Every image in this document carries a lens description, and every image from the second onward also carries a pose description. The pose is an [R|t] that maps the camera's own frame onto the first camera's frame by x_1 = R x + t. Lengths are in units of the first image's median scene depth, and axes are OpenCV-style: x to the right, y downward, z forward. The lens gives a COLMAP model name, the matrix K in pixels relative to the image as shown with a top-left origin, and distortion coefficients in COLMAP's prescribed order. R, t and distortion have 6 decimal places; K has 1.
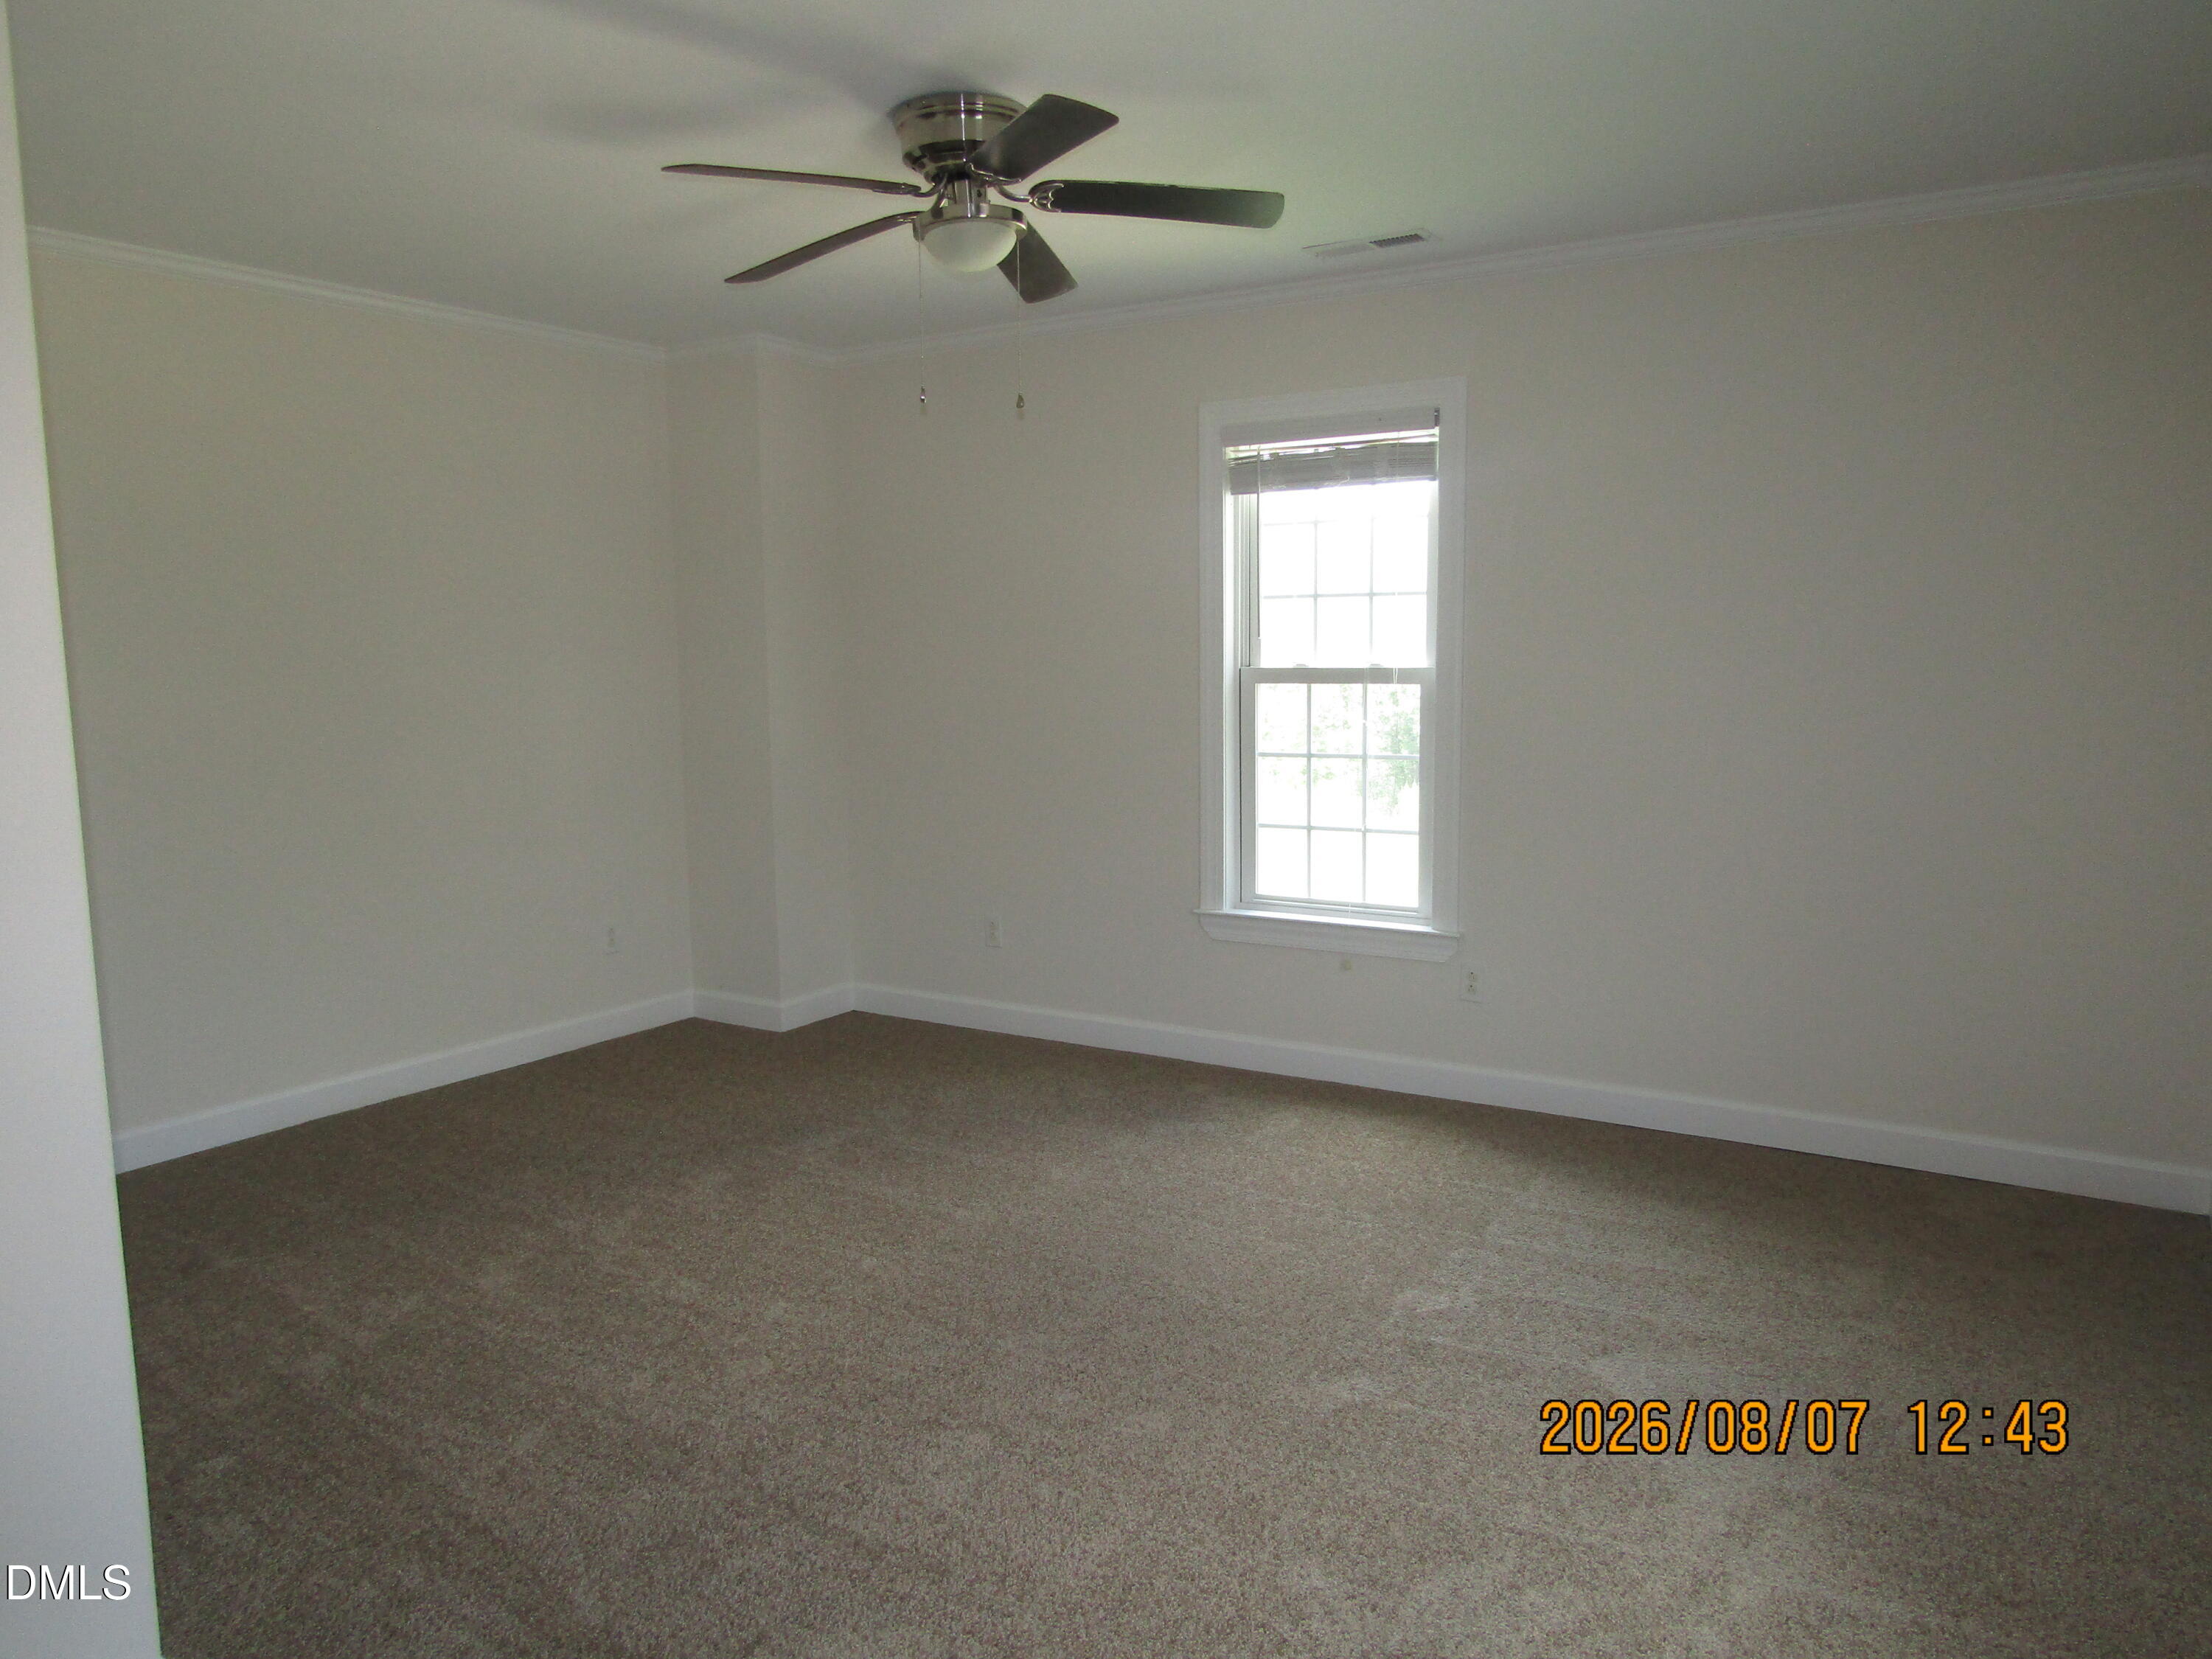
lens RADIAL K [[1471.8, 0, 1140.2], [0, 1471.8, 844.2], [0, 0, 1]] dist [0.000465, -0.000678]
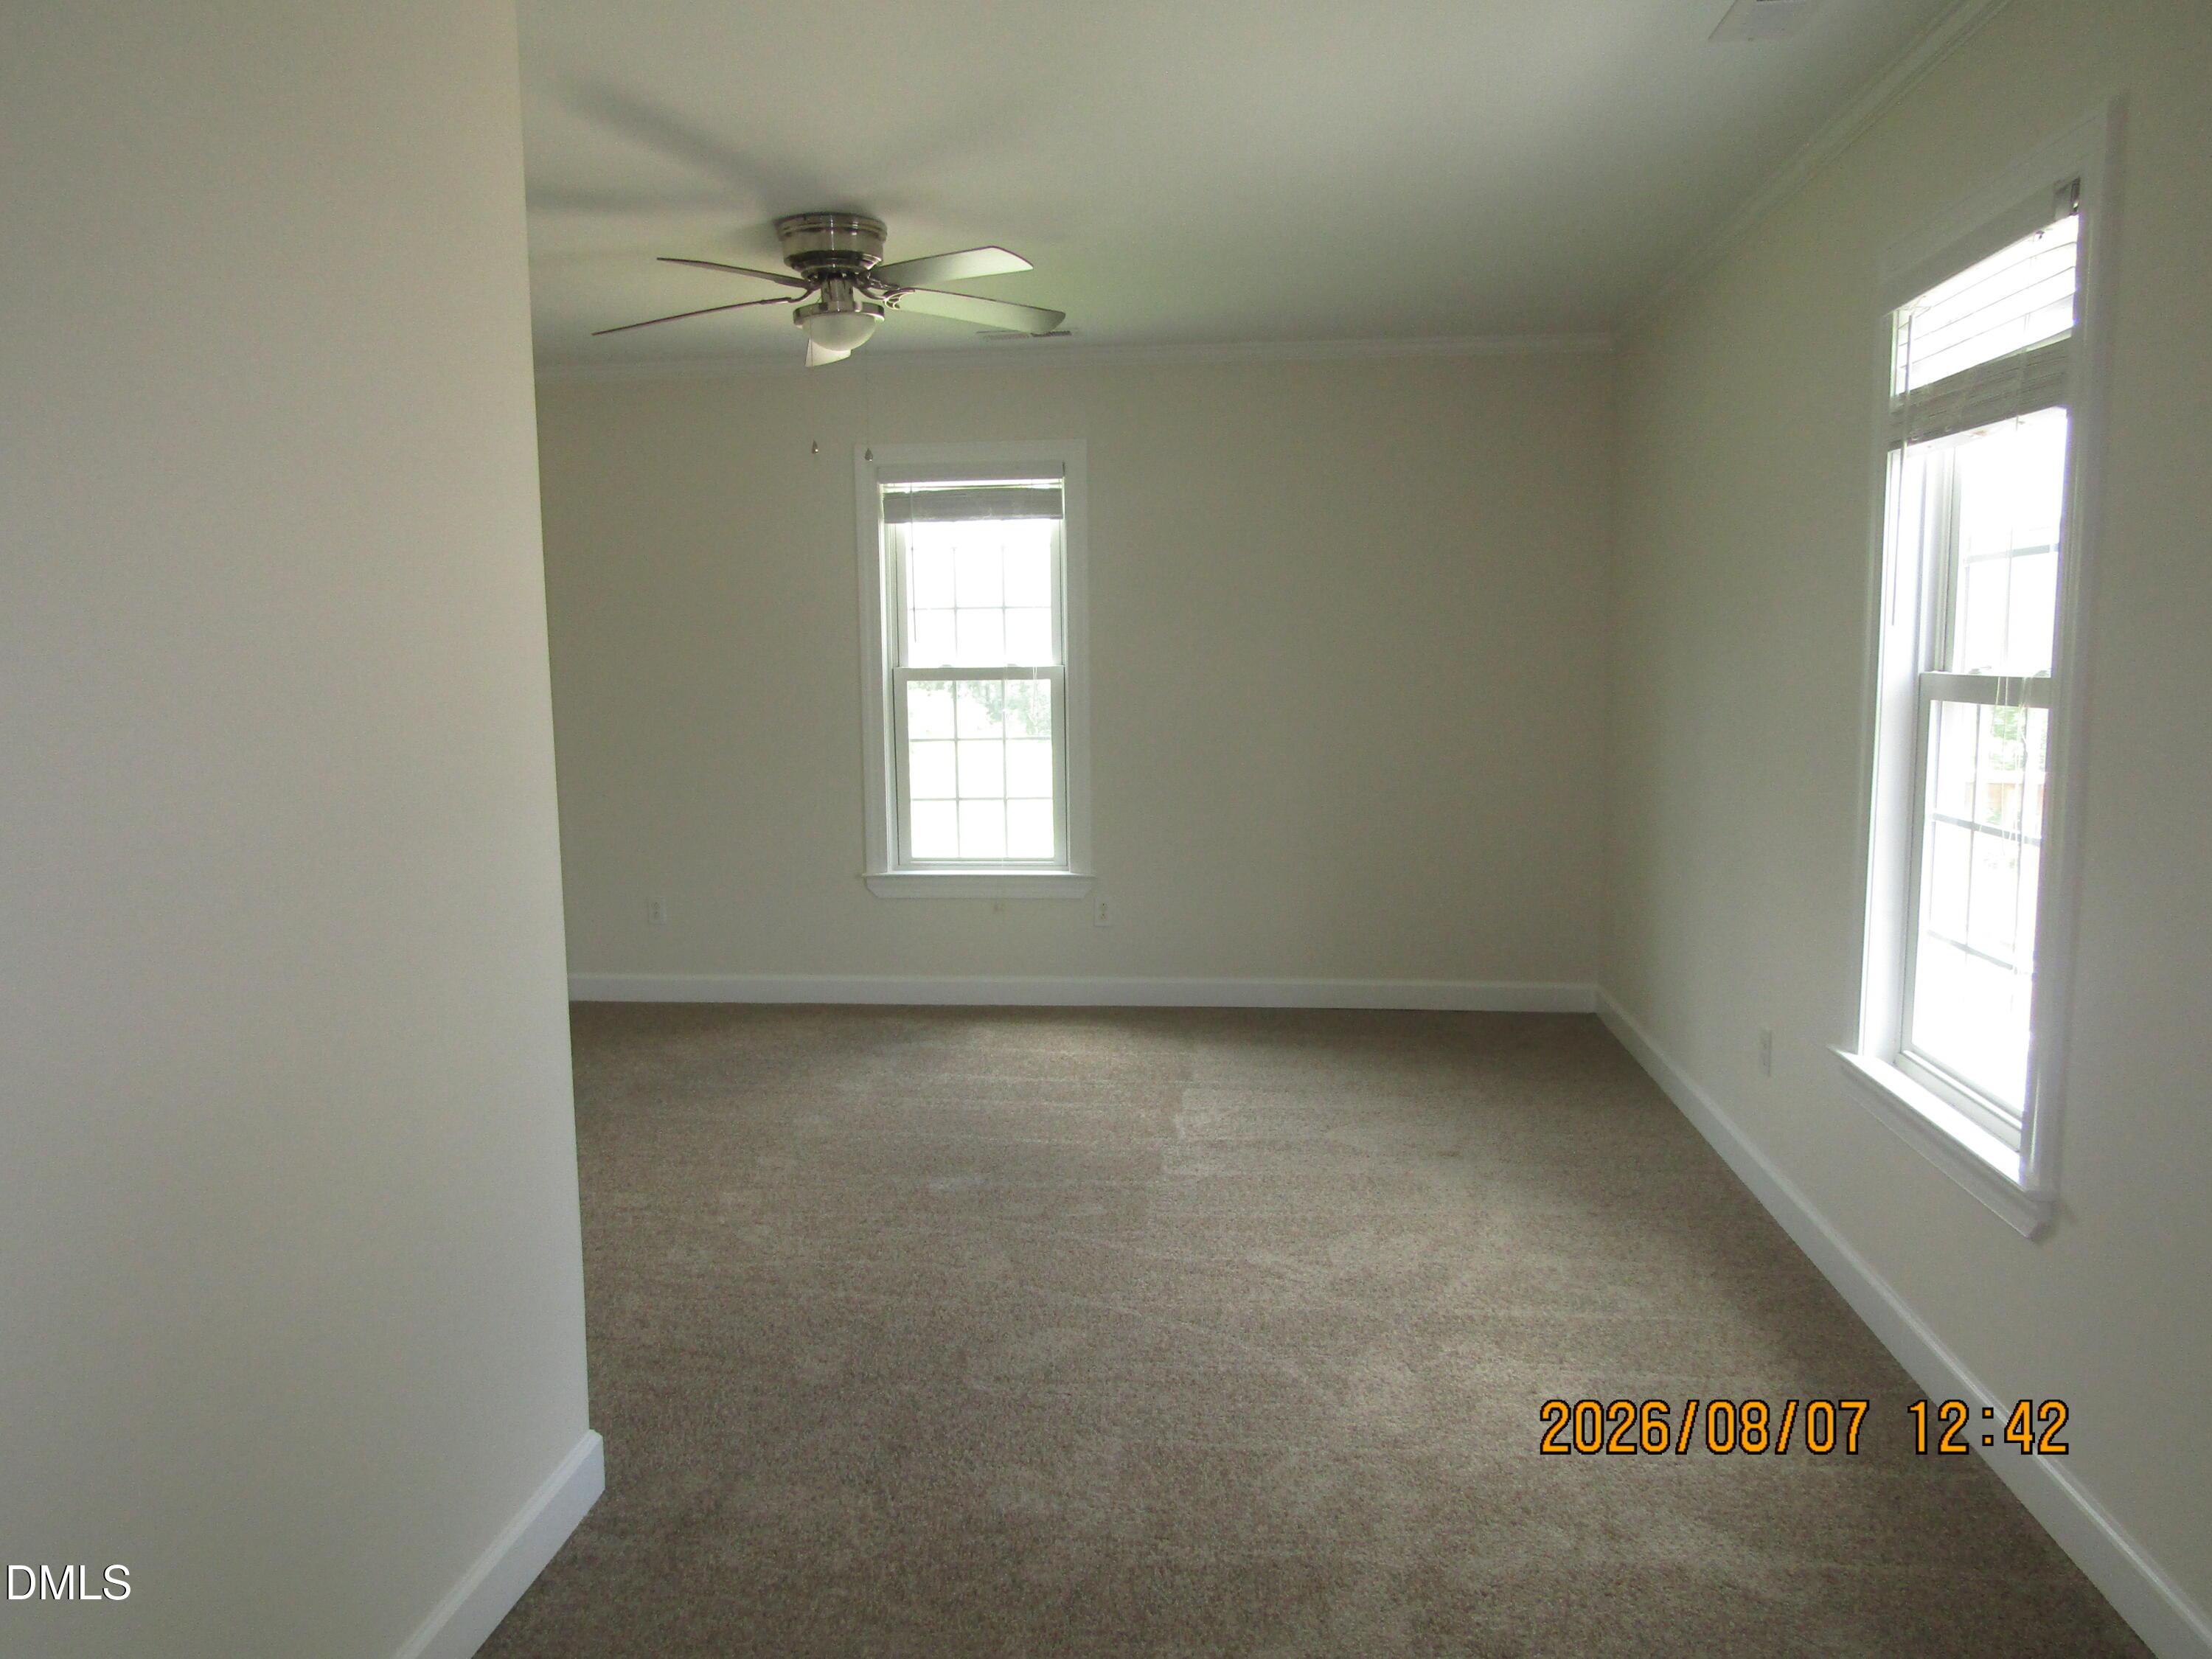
lens RADIAL K [[1403.8, 0, 1106.0], [0, 1403.8, 829.5], [0, 0, 1]] dist [0.001394, 0.000025]
pose [[0.912711, -0.055581, 0.404807, -0.252654], [0.058907, 0.998254, 0.004247, 0.016806], [-0.404336, 0.019969, 0.914392, -0.113202]]
